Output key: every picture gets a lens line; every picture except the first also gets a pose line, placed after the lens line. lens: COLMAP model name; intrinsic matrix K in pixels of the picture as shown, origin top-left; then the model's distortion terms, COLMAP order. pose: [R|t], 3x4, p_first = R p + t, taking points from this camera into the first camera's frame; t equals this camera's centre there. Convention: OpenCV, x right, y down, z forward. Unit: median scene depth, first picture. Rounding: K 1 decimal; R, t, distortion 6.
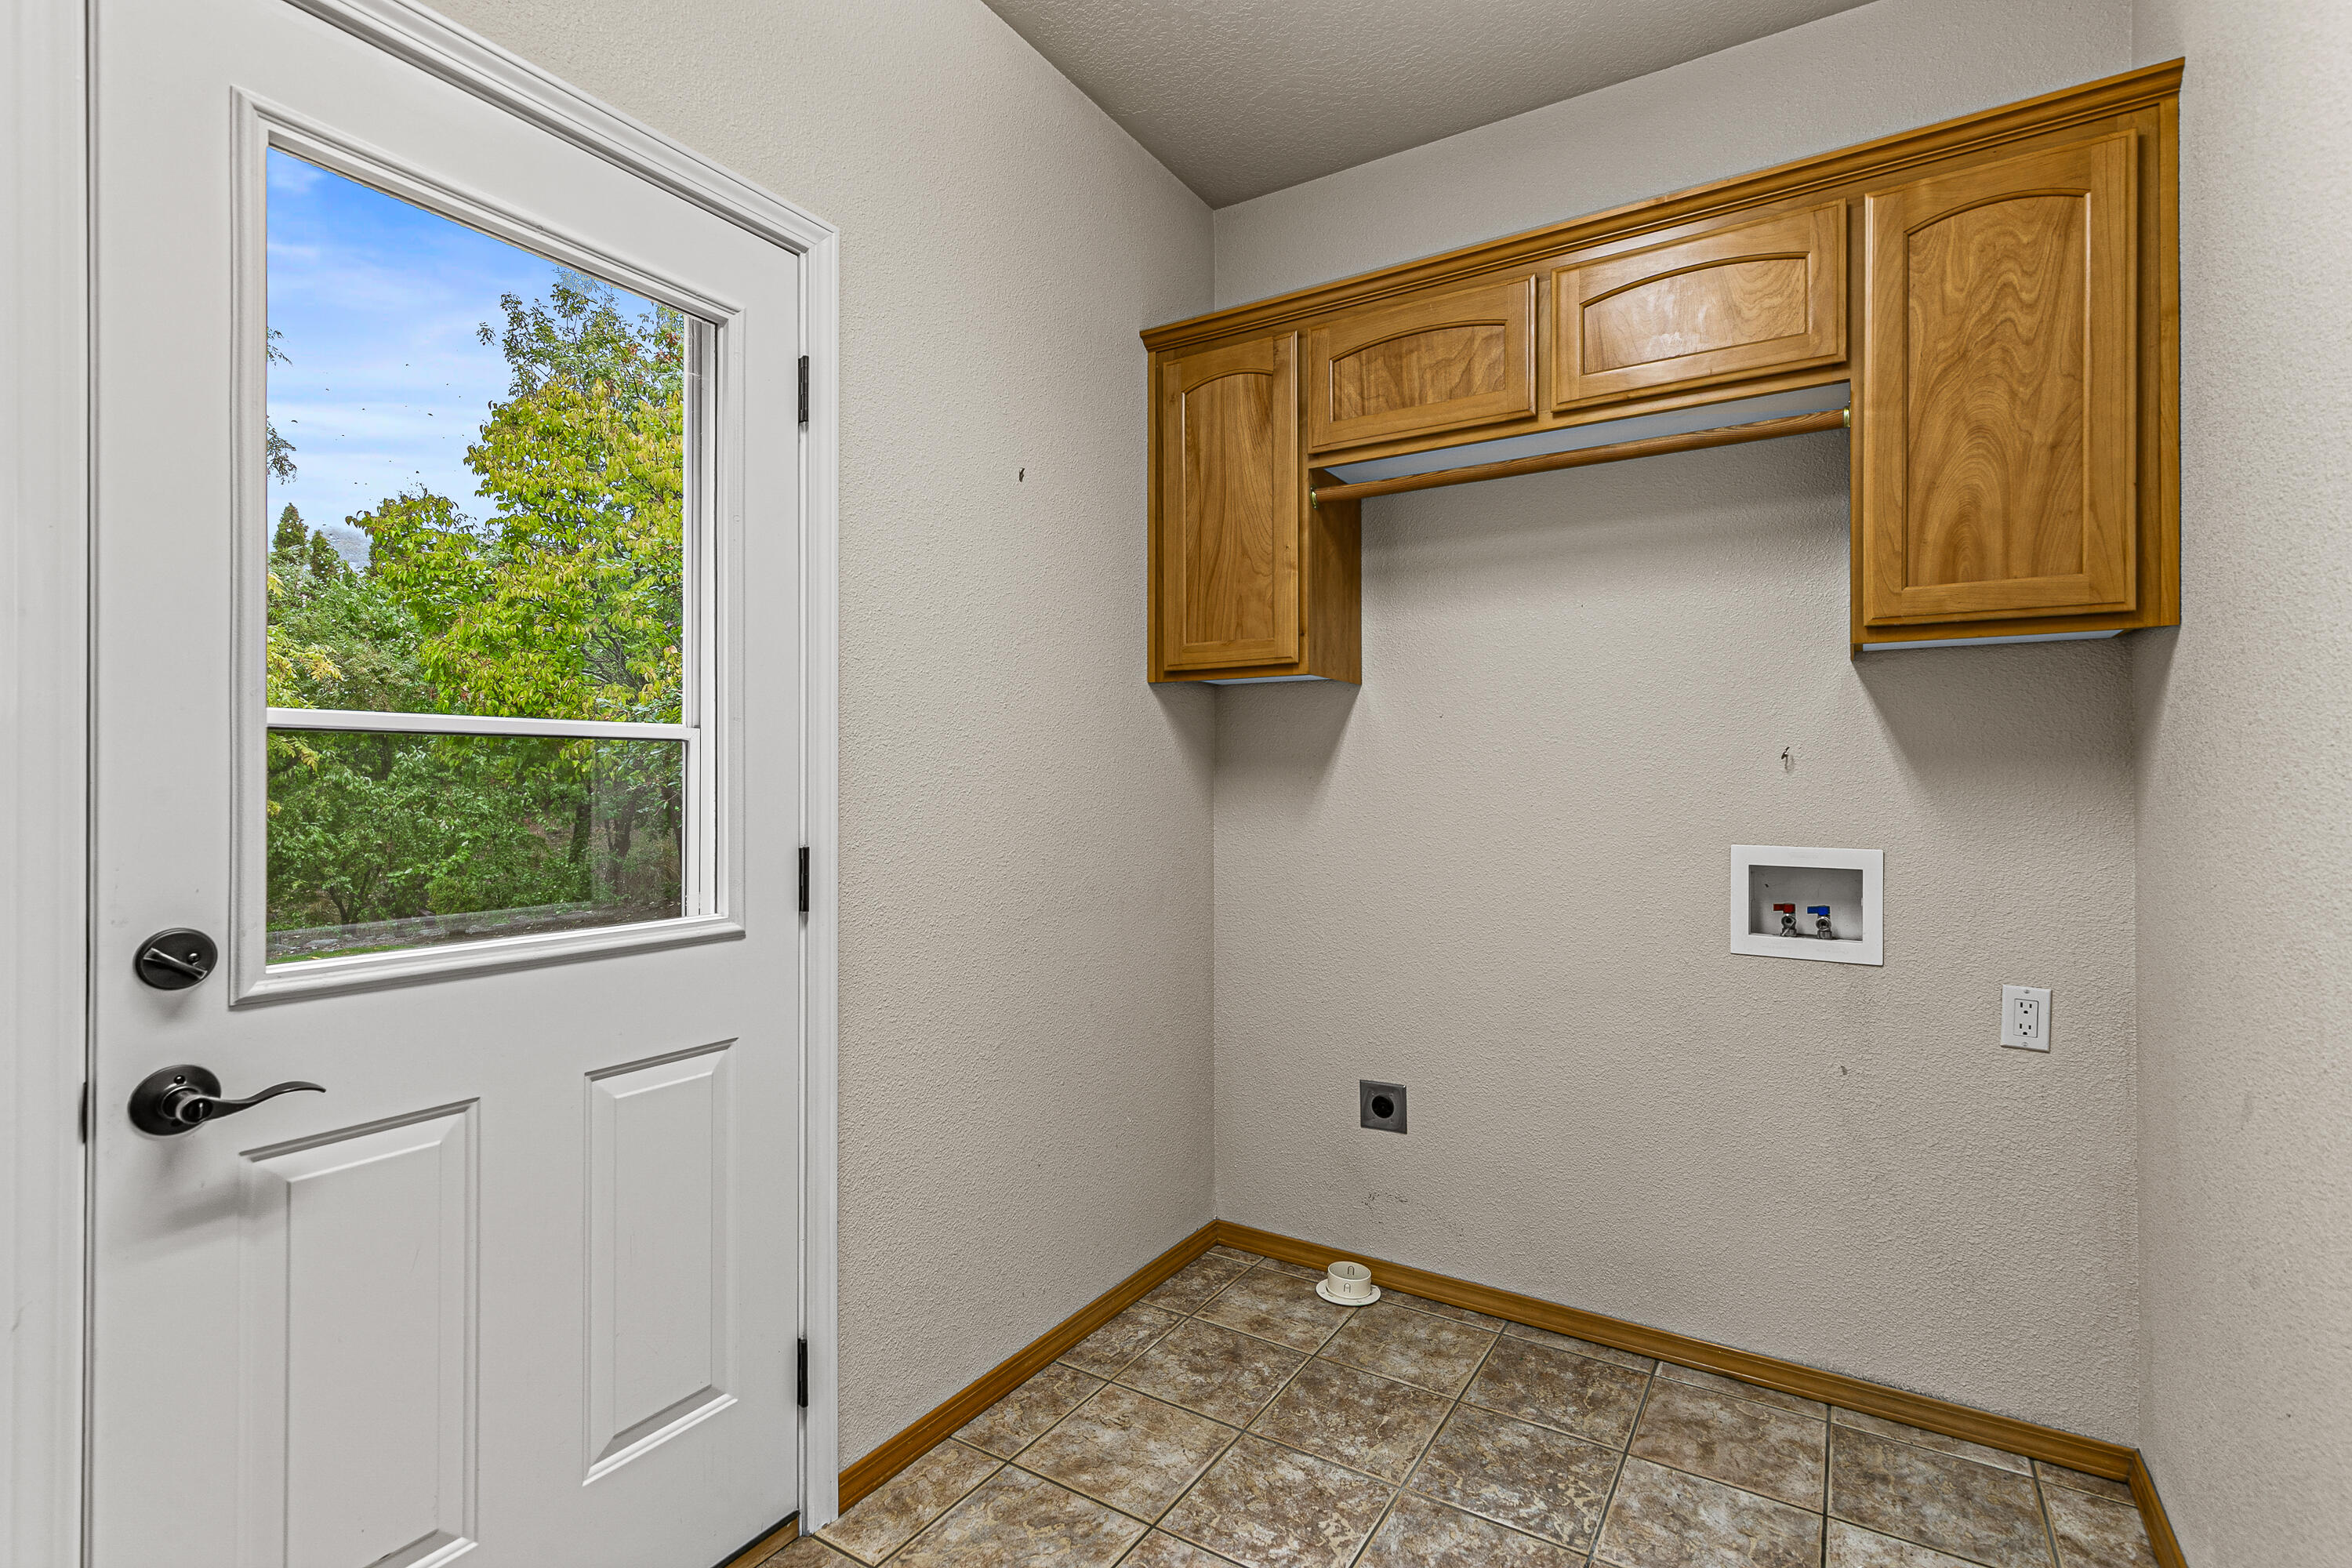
lens RADIAL K [[1070.5, 0, 1162.7], [0, 1070.5, 763.2], [0, 0, 1]] dist [0.005936, 0.000676]
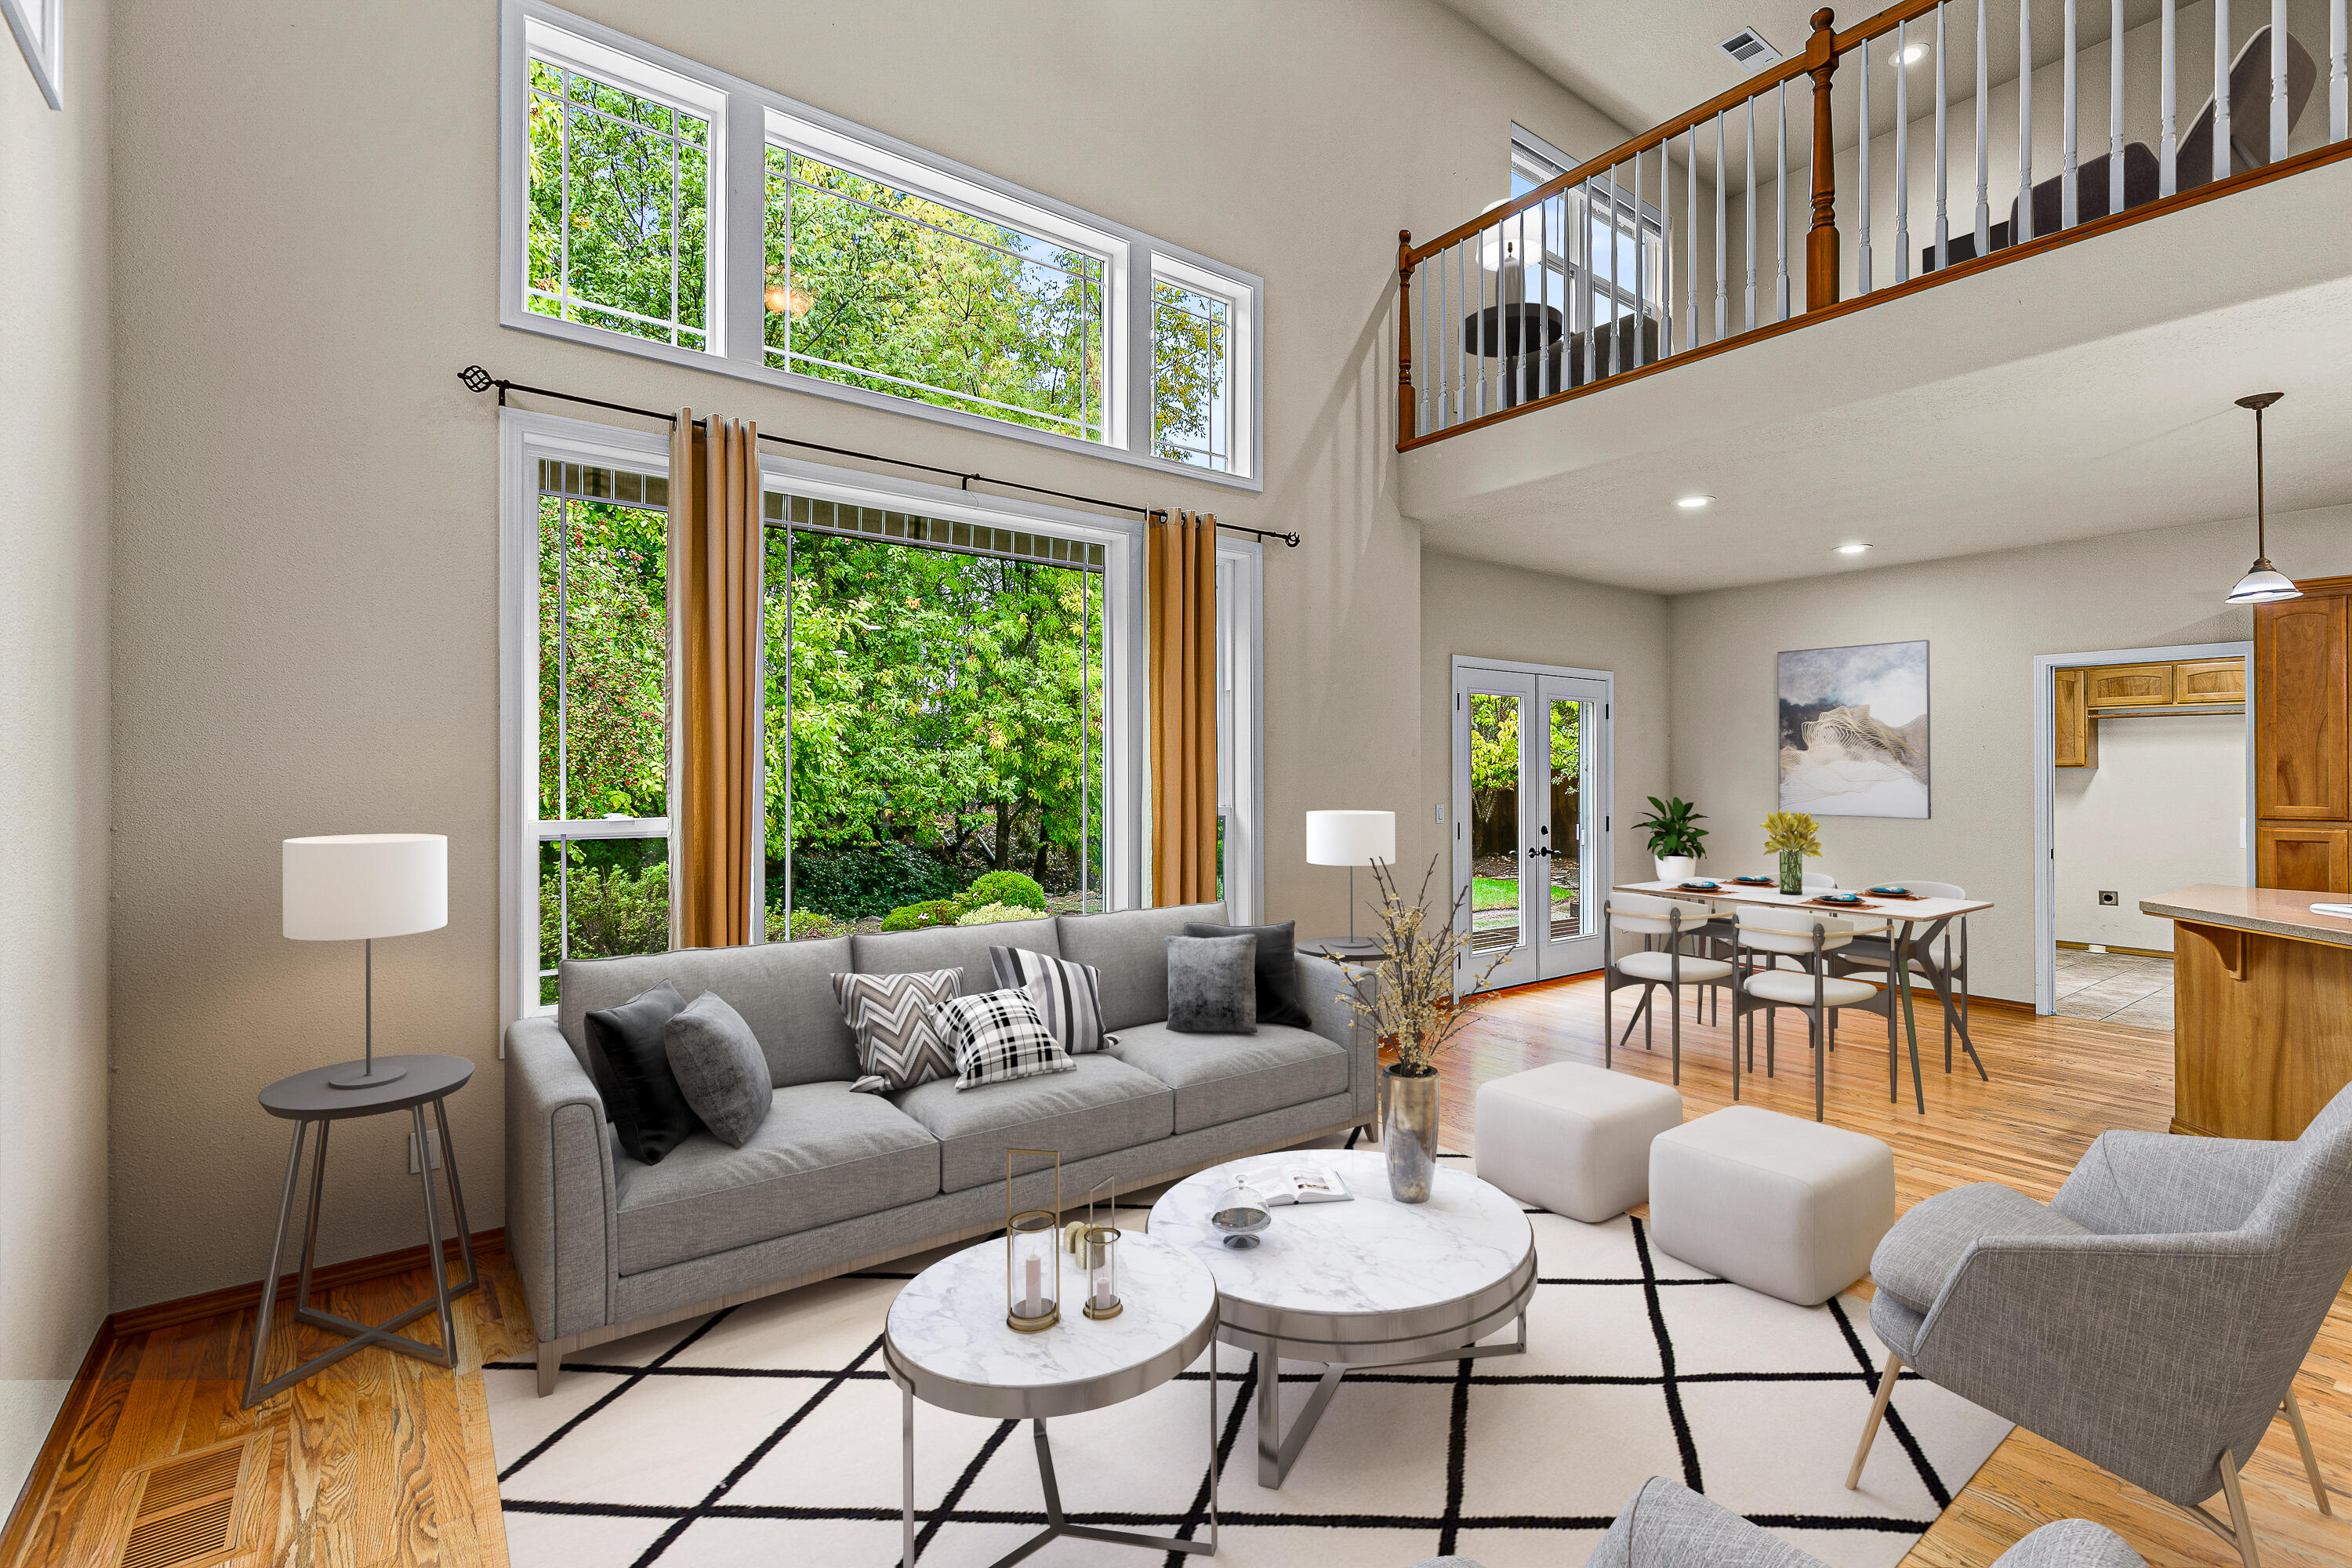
lens RADIAL K [[1070.5, 0, 1189.6], [0, 1070.5, 768.7], [0, 0, 1]] dist [0.005936, 0.000676]
pose [[0.941492, -0.004979, -0.337000, -1.622064], [0.007472, 0.999953, 0.006100, -0.140416], [0.336954, -0.008261, 0.941485, -3.711672]]
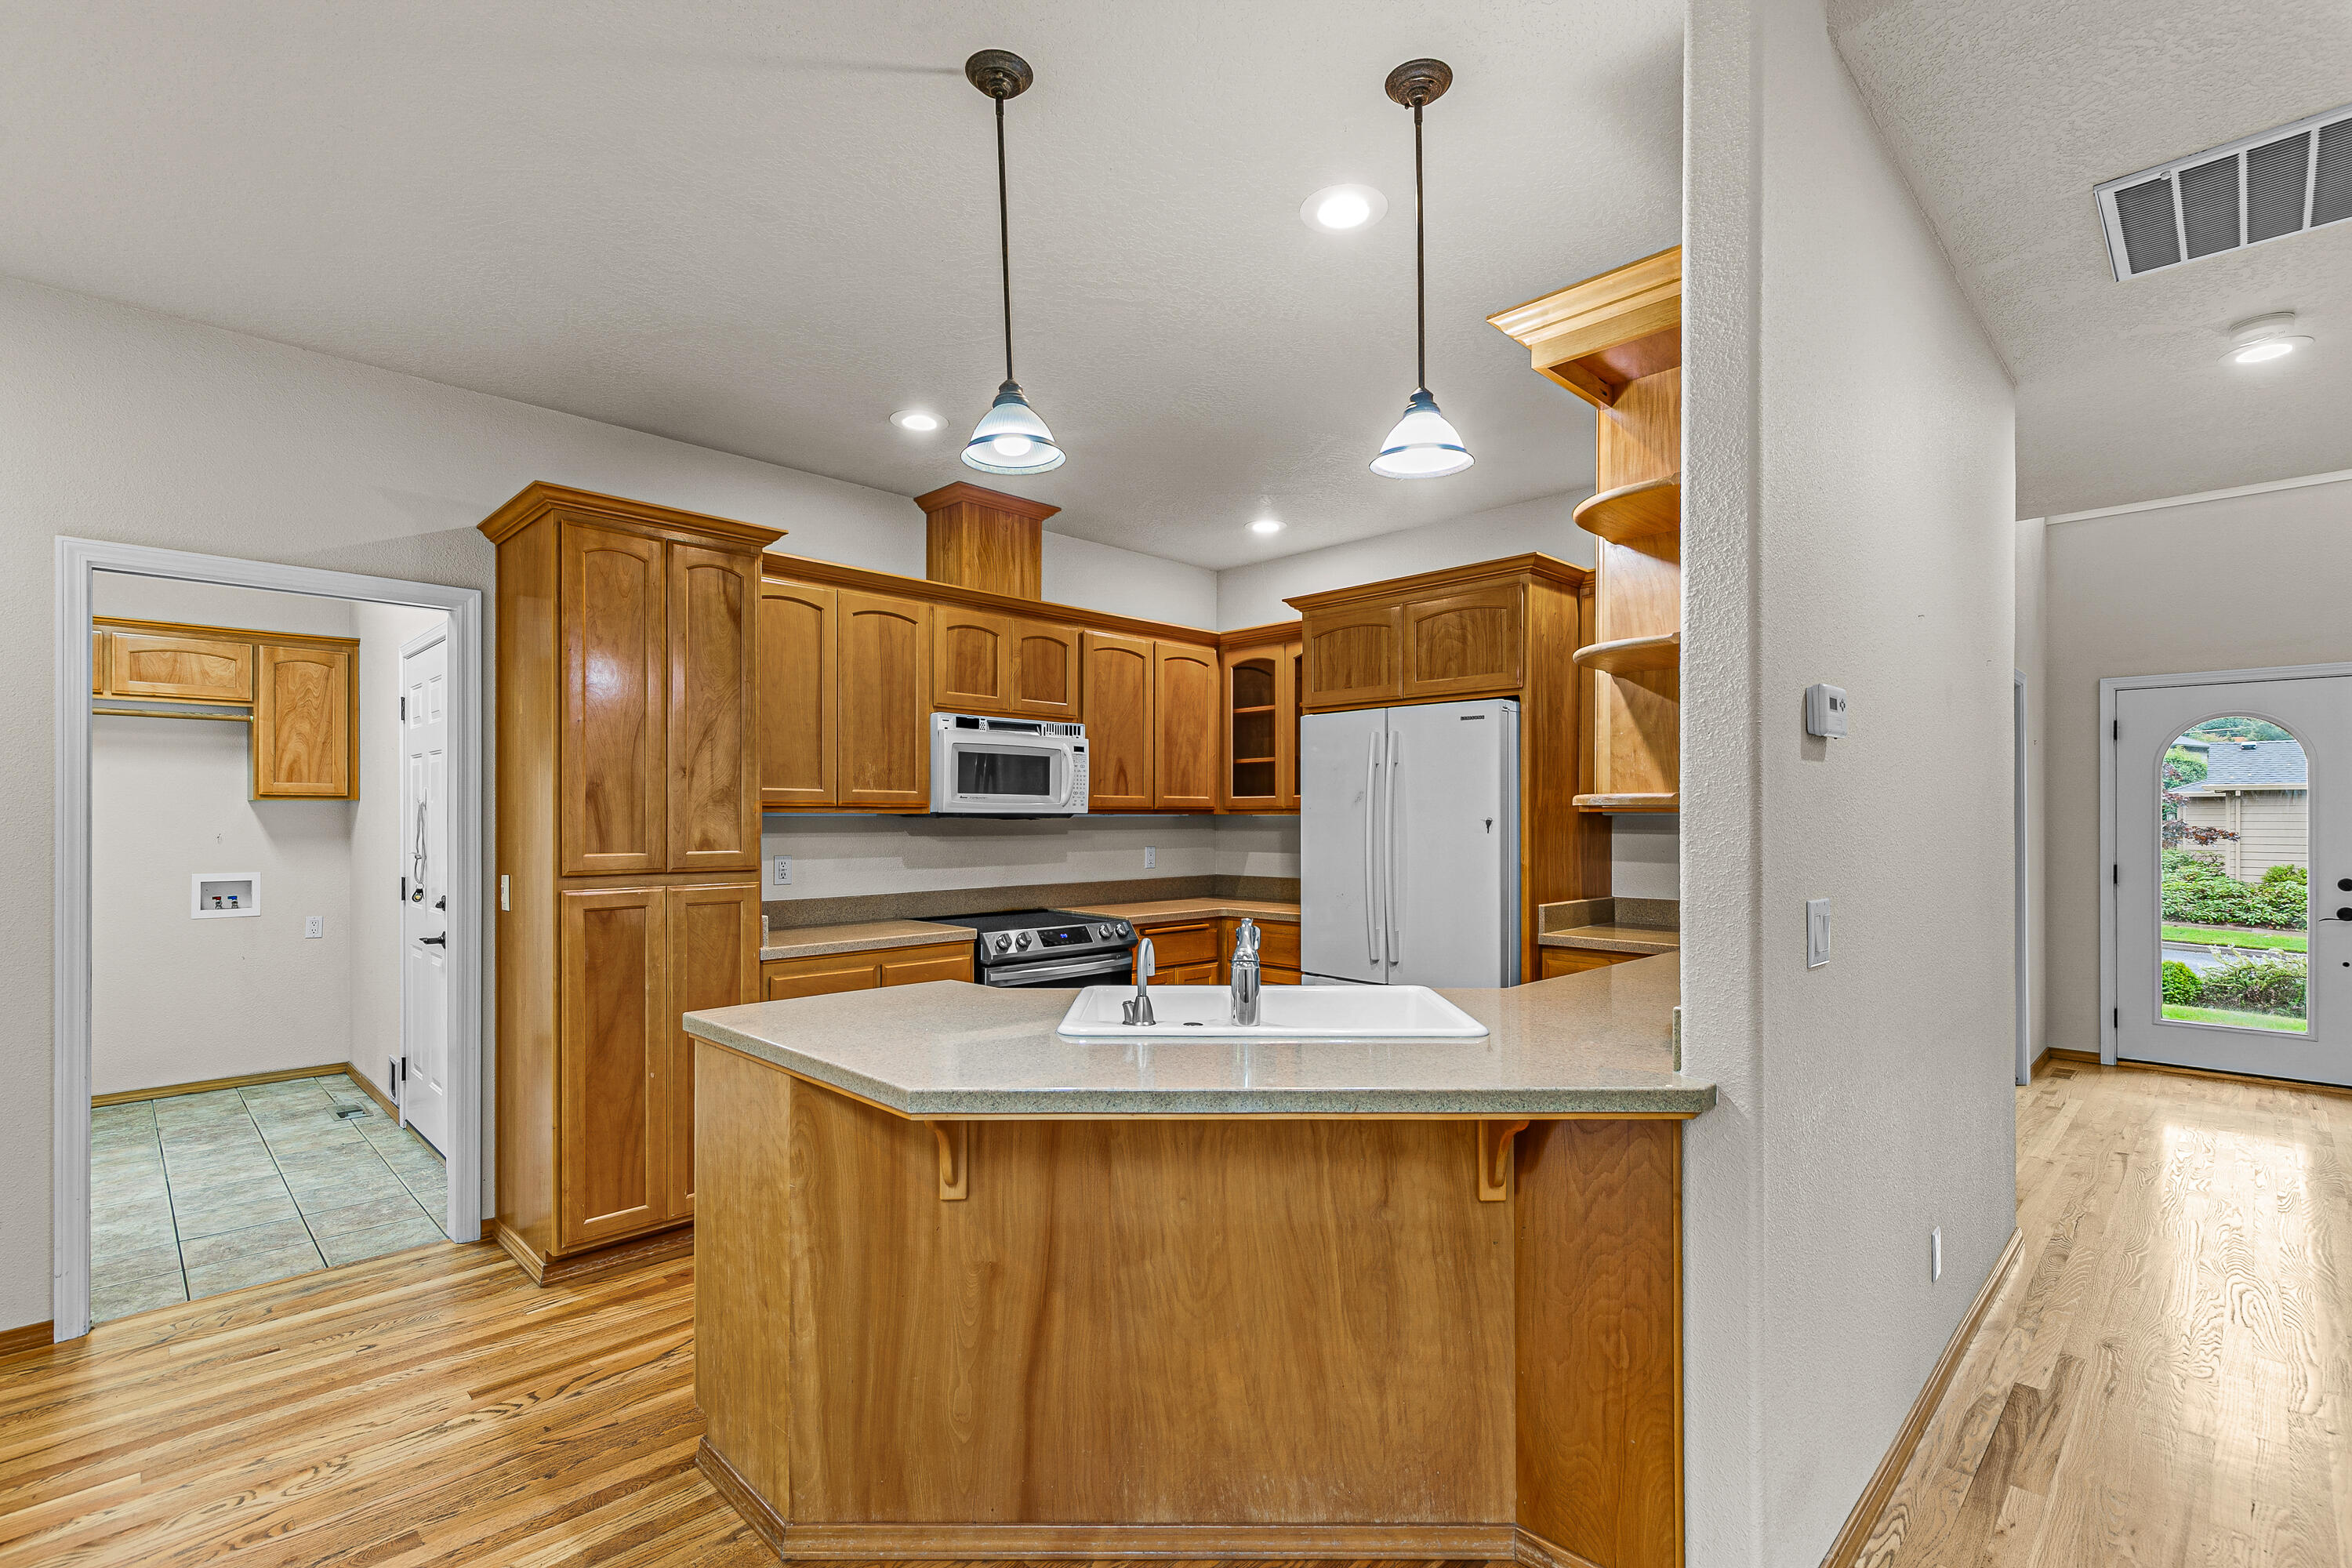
lens RADIAL K [[1070.5, 0, 1165.4], [0, 1070.5, 817.2], [0, 0, 1]] dist [0.005936, 0.000676]
pose [[0.214928, -0.002659, 0.976626, -1.421729], [-0.011013, 0.999926, 0.005146, -0.092074], [-0.976568, -0.011861, 0.214883, -1.727981]]
